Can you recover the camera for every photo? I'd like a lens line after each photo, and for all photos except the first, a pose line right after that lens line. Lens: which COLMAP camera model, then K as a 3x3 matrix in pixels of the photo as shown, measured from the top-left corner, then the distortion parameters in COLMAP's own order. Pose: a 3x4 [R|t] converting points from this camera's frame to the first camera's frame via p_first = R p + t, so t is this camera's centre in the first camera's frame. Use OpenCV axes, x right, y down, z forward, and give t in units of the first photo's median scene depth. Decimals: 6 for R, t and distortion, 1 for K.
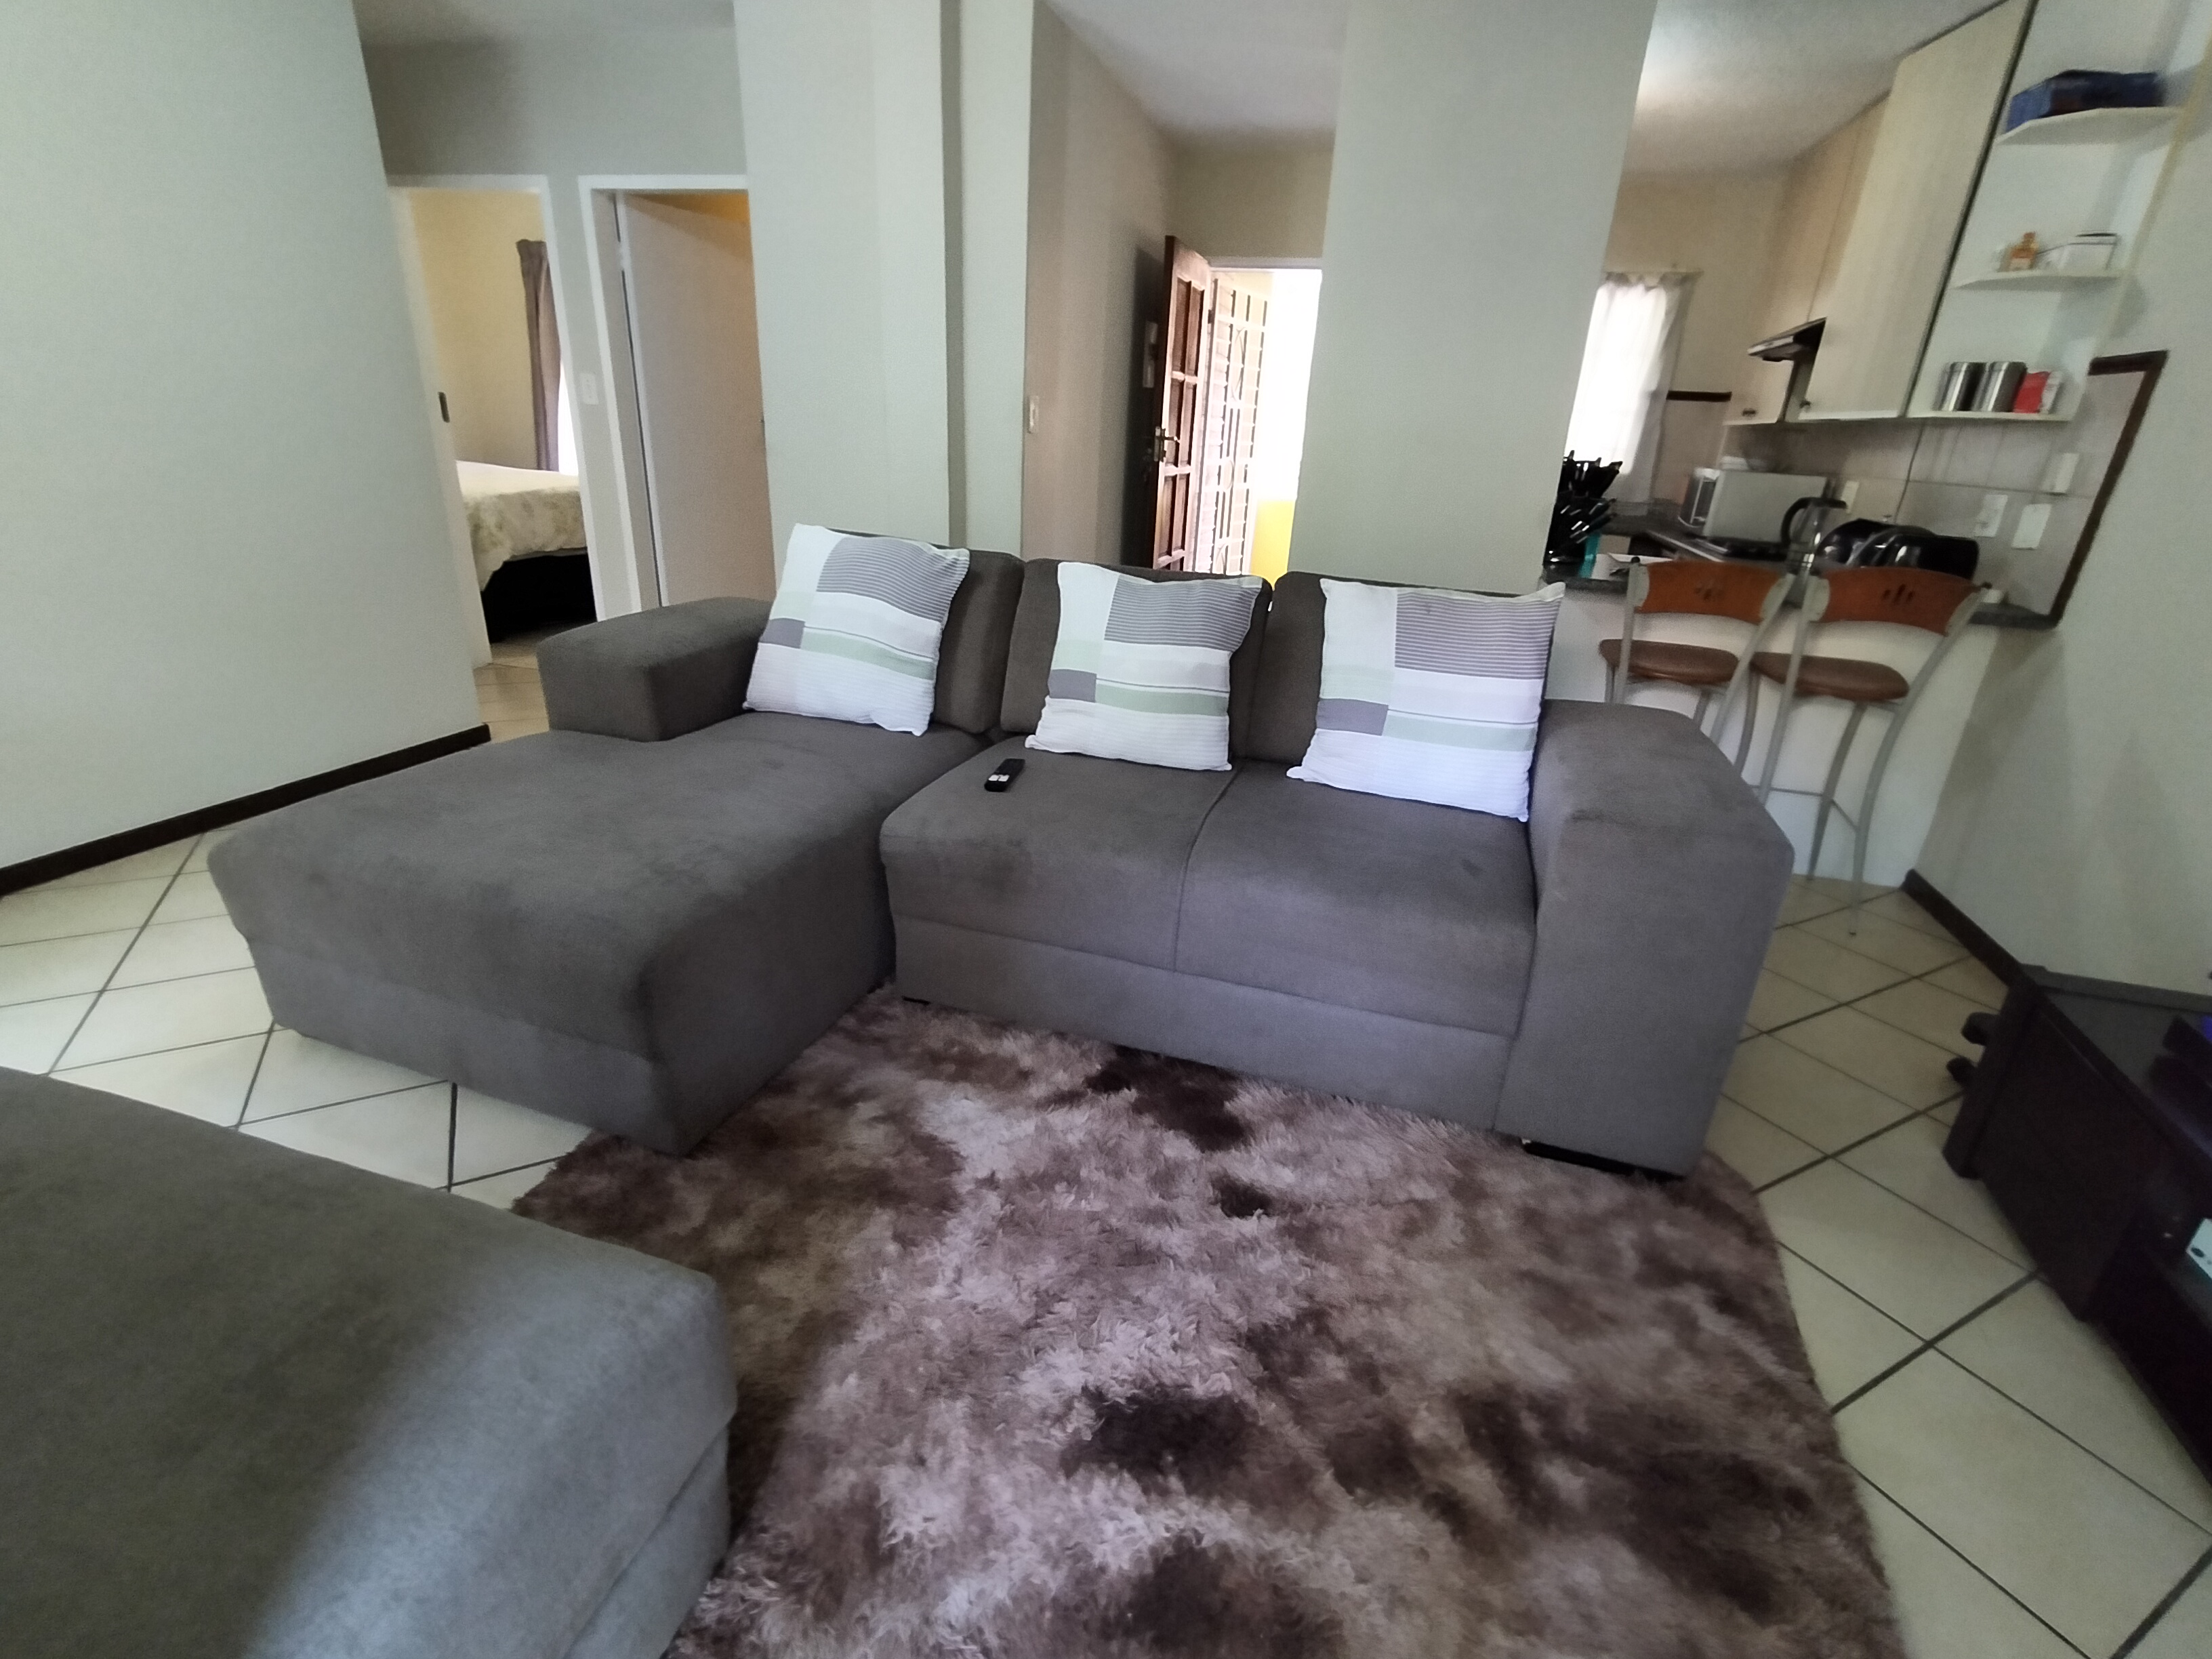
lens RADIAL K [[1027.0, 0, 1109.8], [0, 1027.0, 842.1], [0, 0, 1]] dist [-0.000803, 0.001248]
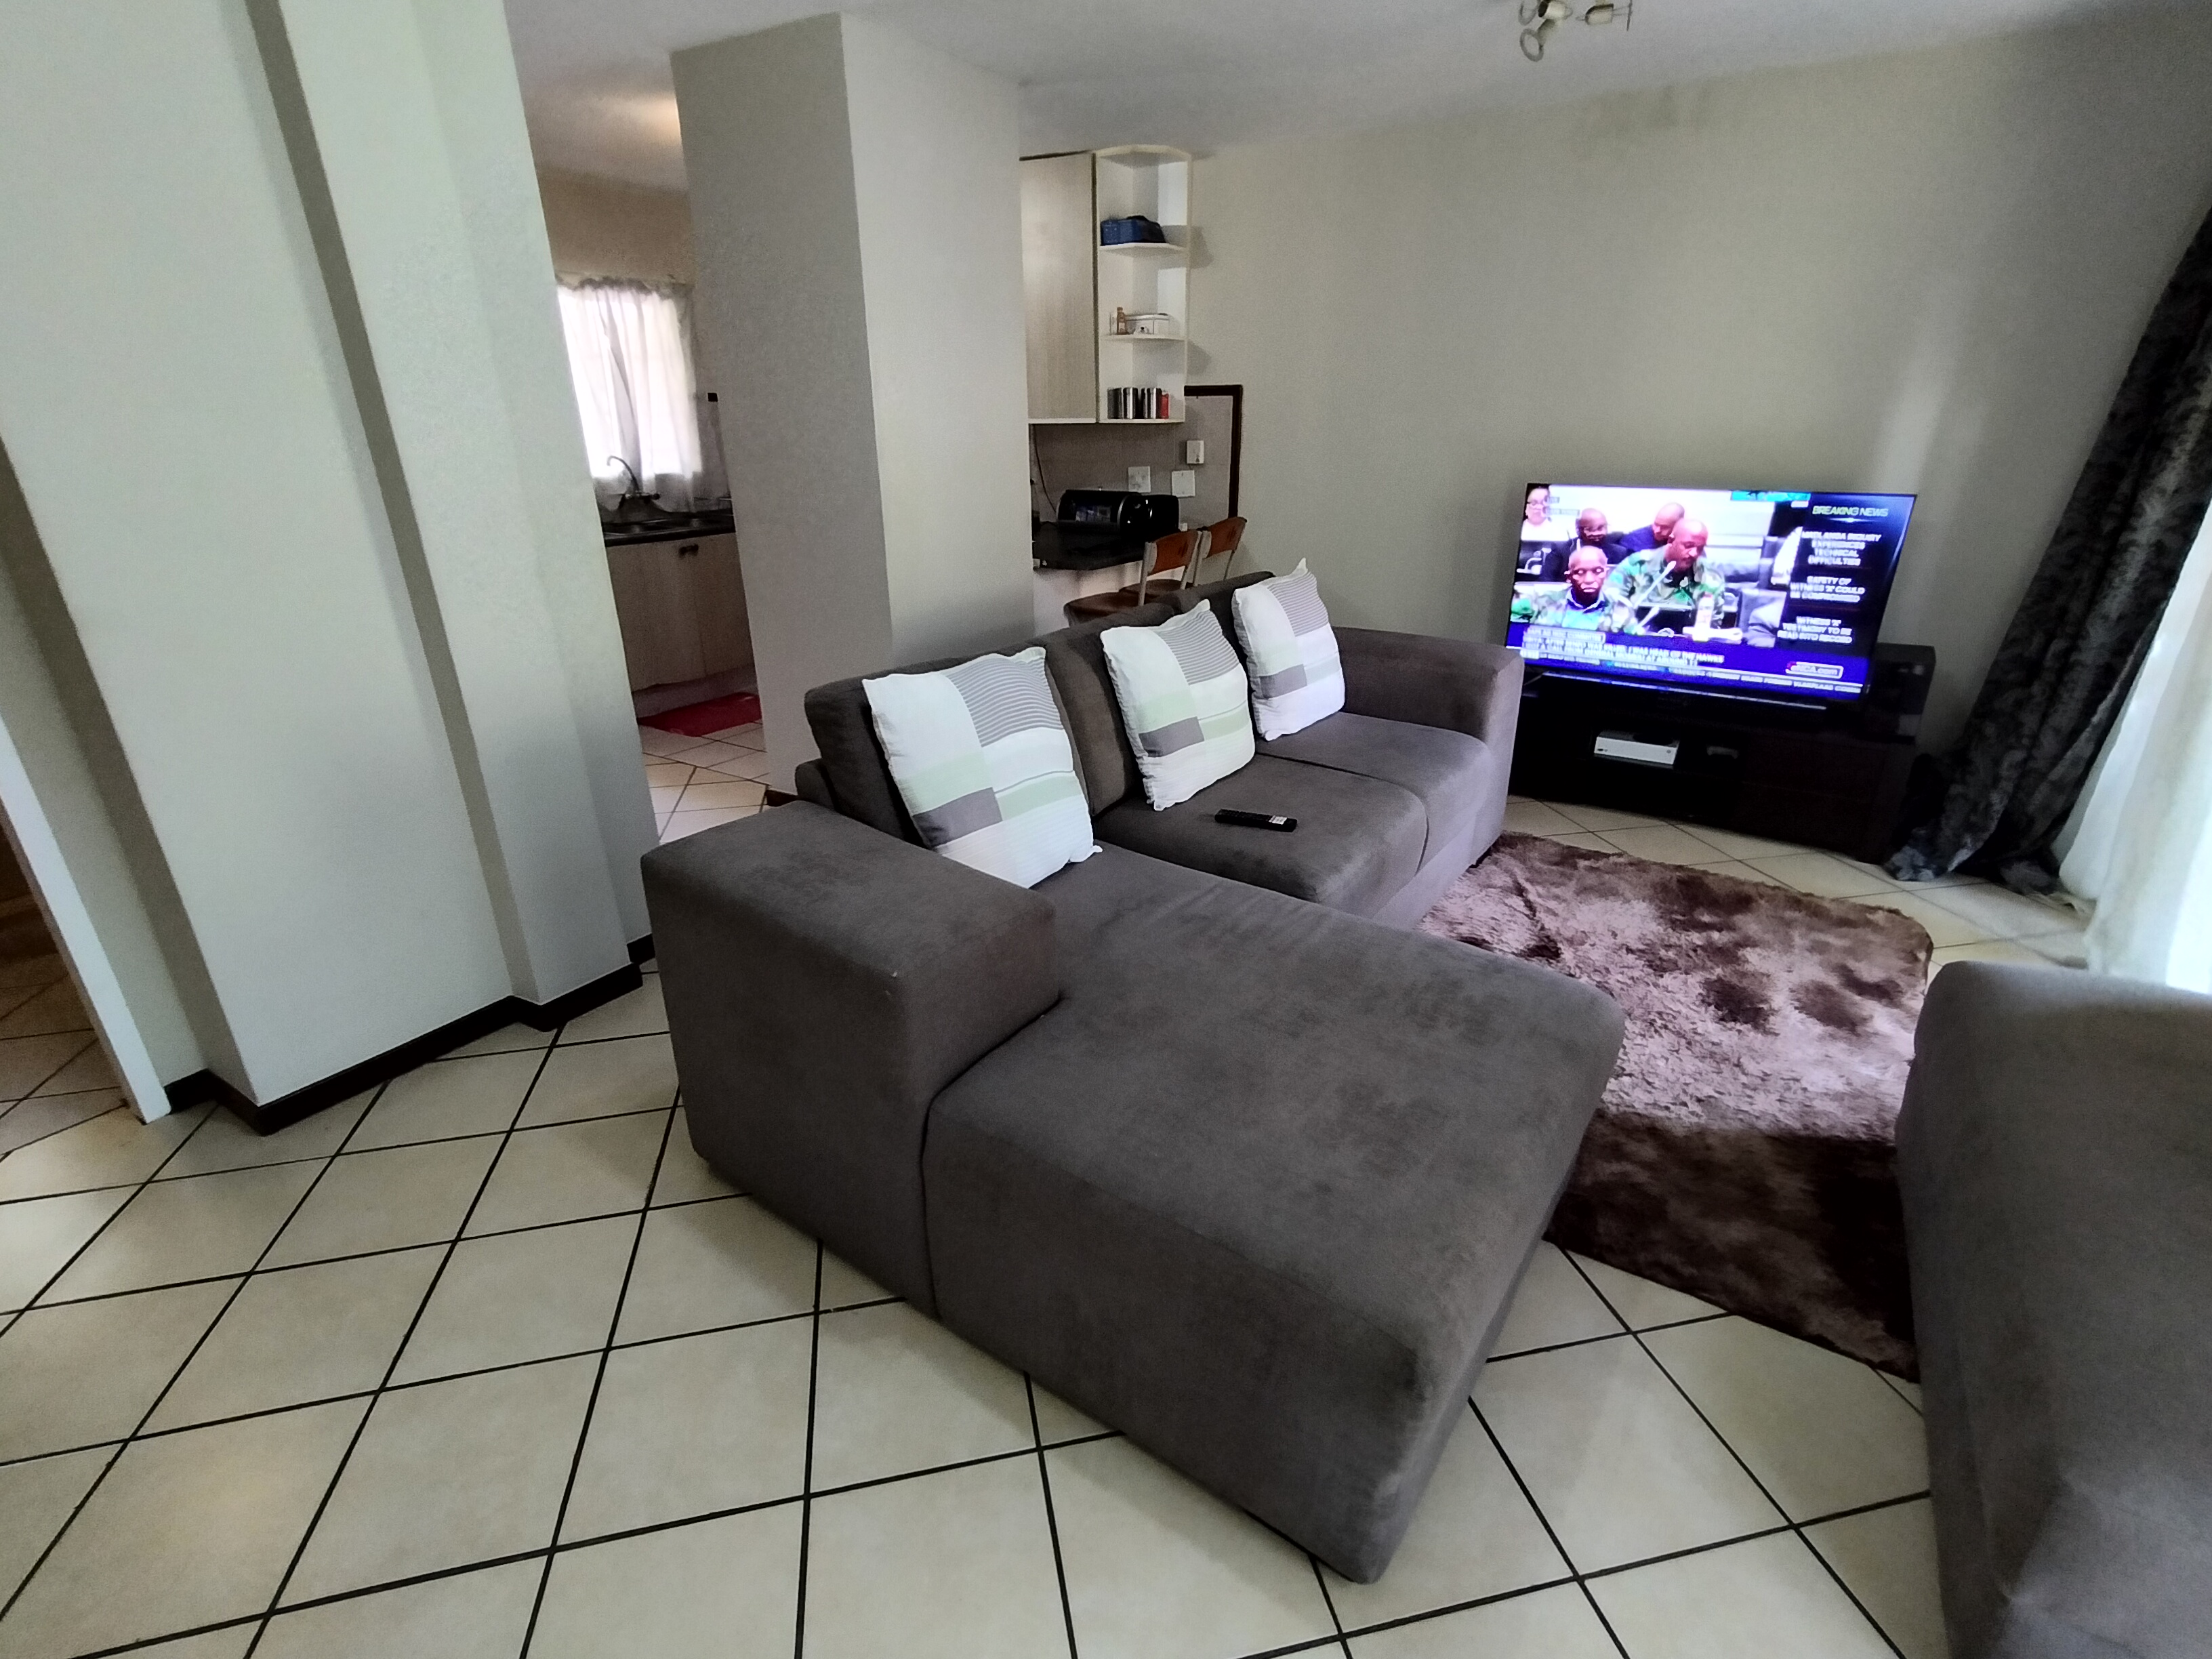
lens RADIAL K [[1027.0, 0, 1109.8], [0, 1027.0, 842.1], [0, 0, 1]] dist [-0.000803, 0.001248]
pose [[0.280759, -0.415992, 0.864942, -1.416869], [0.382405, 0.875054, 0.296727, -0.554705], [-0.880307, 0.247449, 0.404757, 0.916594]]
